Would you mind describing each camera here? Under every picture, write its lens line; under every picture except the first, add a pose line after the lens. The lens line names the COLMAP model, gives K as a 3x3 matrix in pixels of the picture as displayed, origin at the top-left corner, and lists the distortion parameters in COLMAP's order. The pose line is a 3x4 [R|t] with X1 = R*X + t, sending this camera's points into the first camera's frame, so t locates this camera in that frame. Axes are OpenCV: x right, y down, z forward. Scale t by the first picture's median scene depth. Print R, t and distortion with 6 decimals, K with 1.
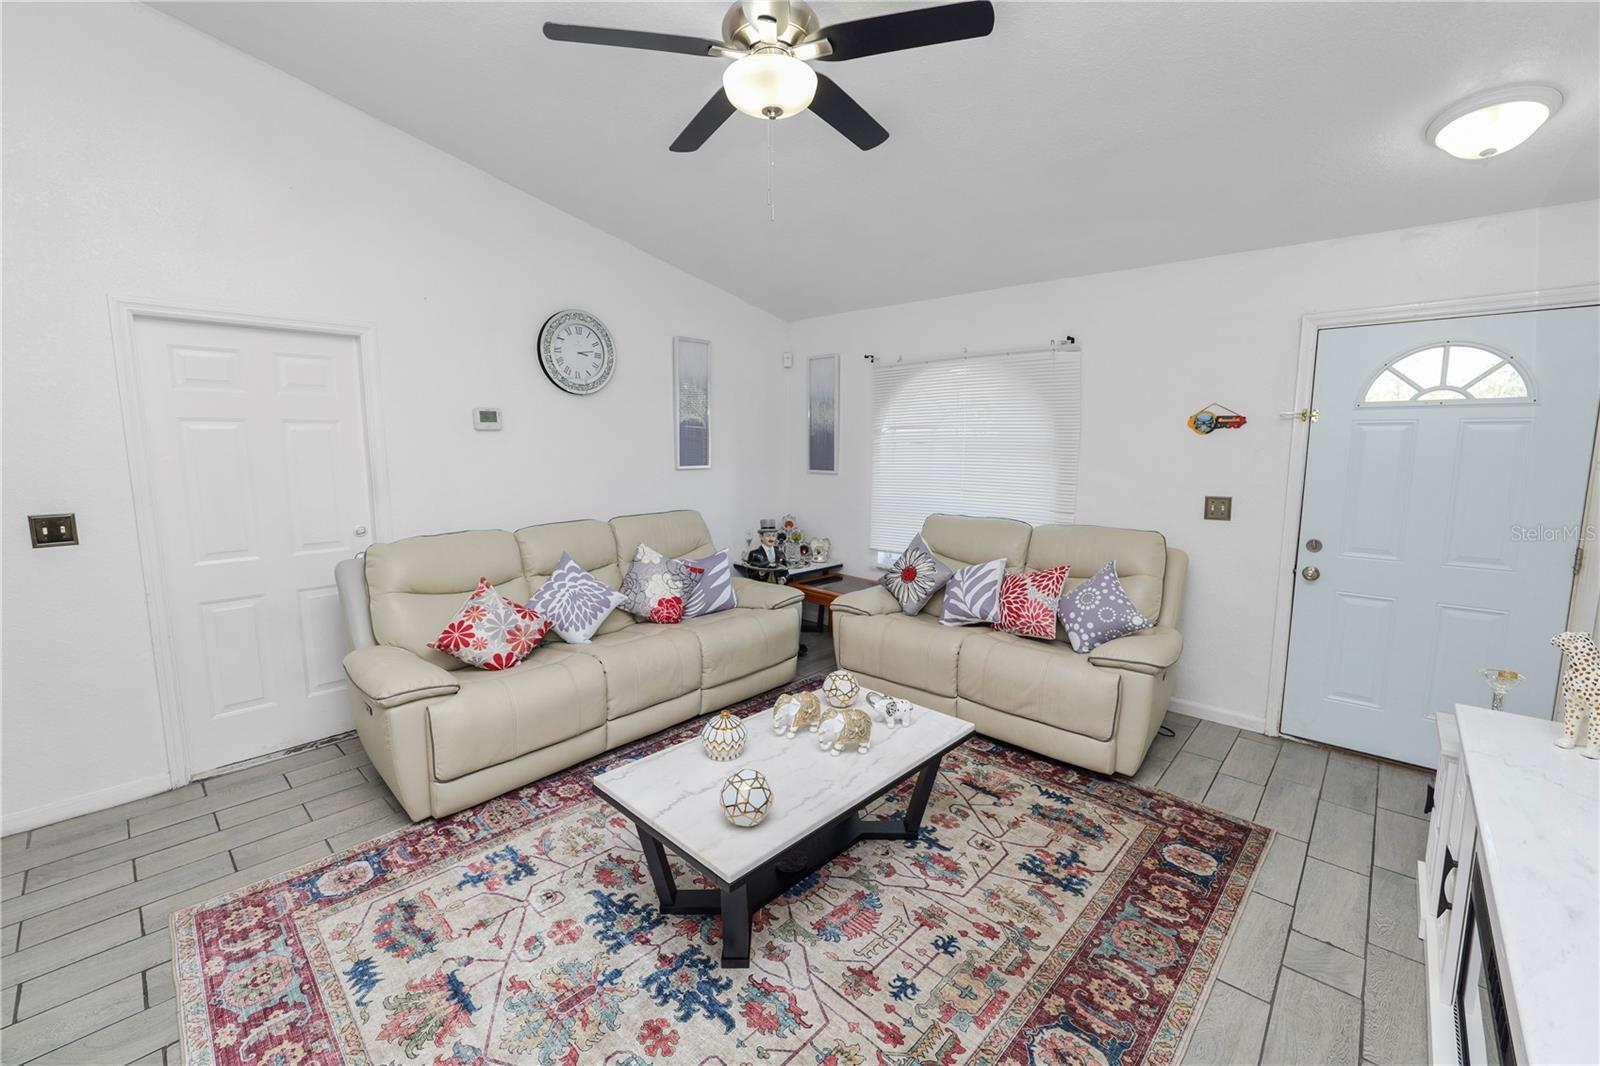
lens RADIAL K [[650.7, 0, 800.0], [0, 650.7, 533.0], [0, 0, 1]] dist [-0.009965, 0.000060]
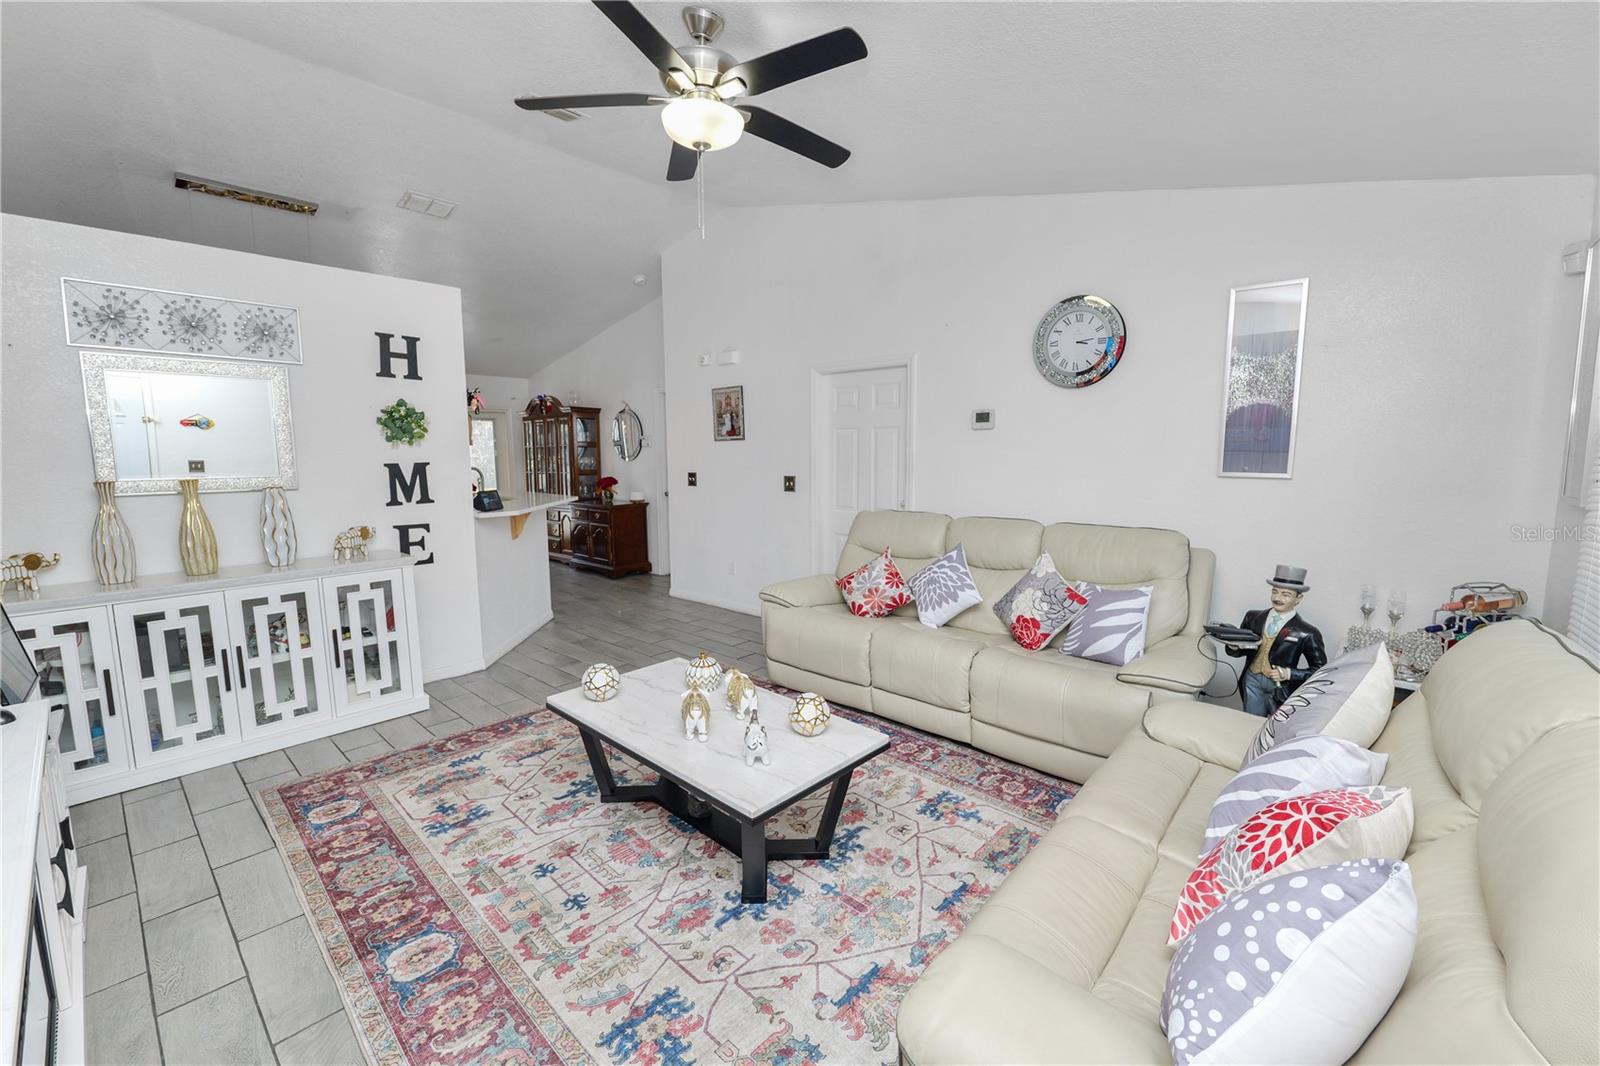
lens RADIAL K [[650.7, 0, 800.0], [0, 650.7, 533.0], [0, 0, 1]] dist [-0.009965, 0.000060]
pose [[0.012776, 0.125229, -0.992046, 1.168240], [-0.139005, 0.982716, 0.122261, -0.135247], [0.990209, 0.136338, 0.029962, 1.206603]]
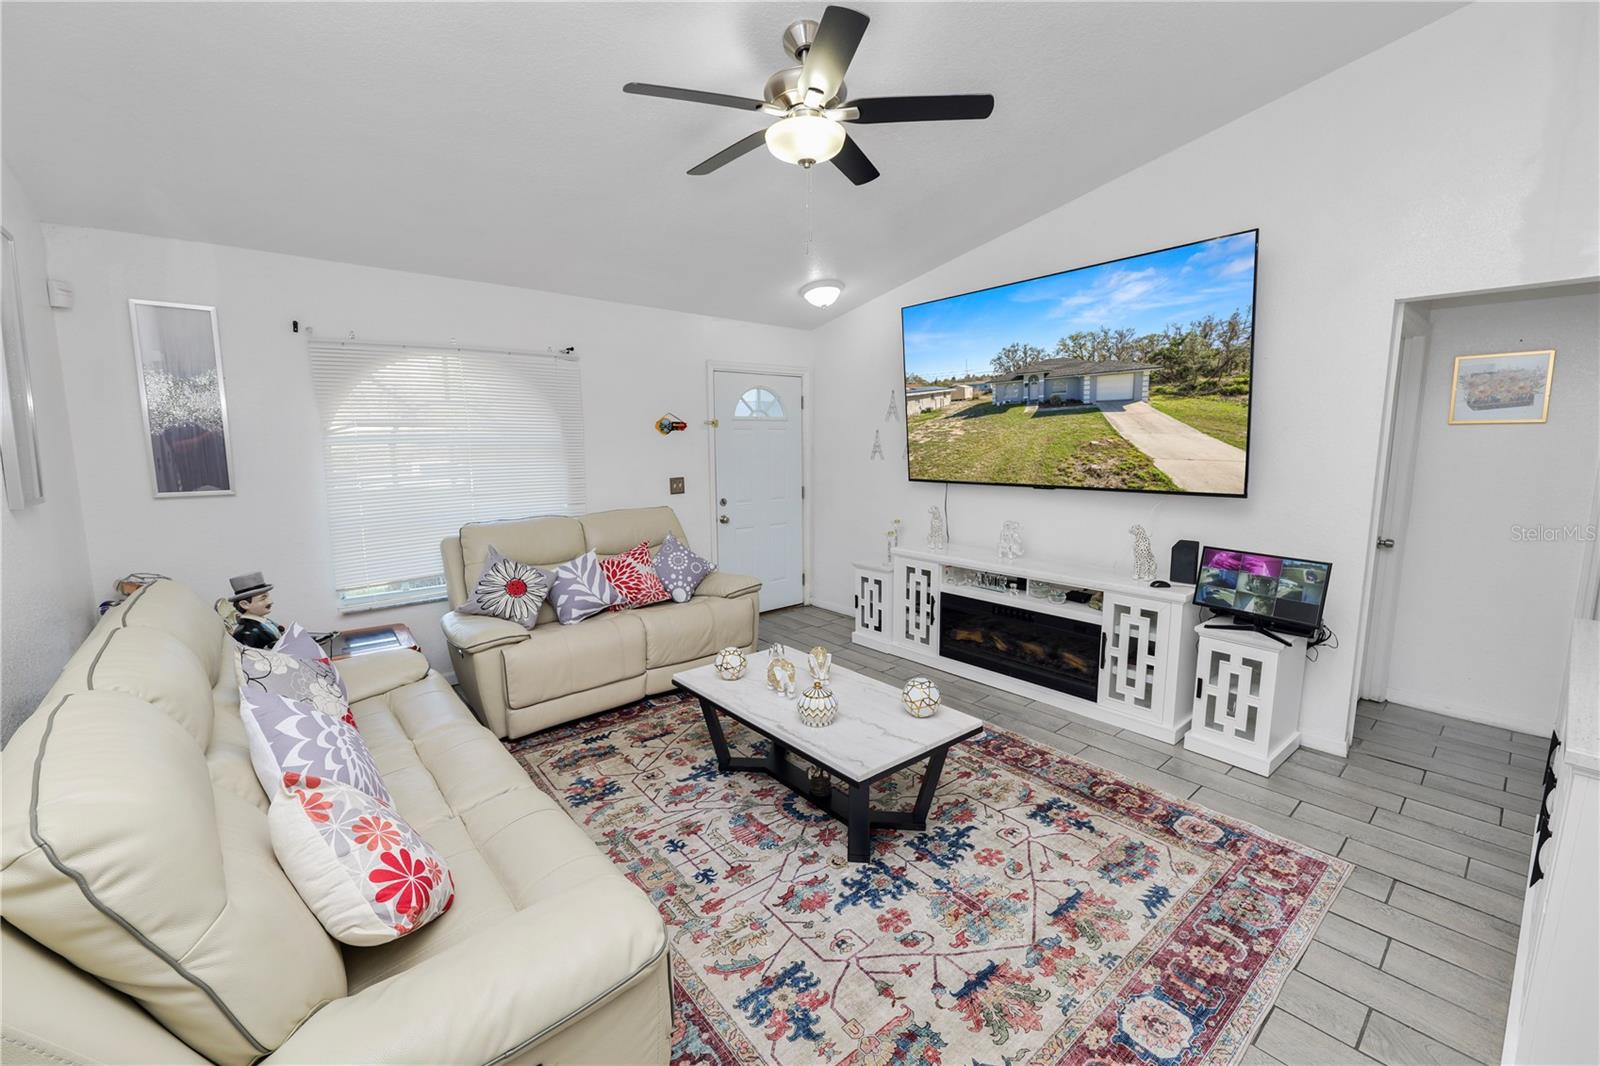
lens RADIAL K [[651.1, 0, 801.9], [0, 651.1, 528.1], [0, 0, 1]] dist [-0.010622, -0.000001]
pose [[0.117939, -0.138040, 0.983380, -1.282229], [0.142759, 0.982361, 0.120775, -0.136234], [-0.982705, 0.126142, 0.135566, 0.910695]]
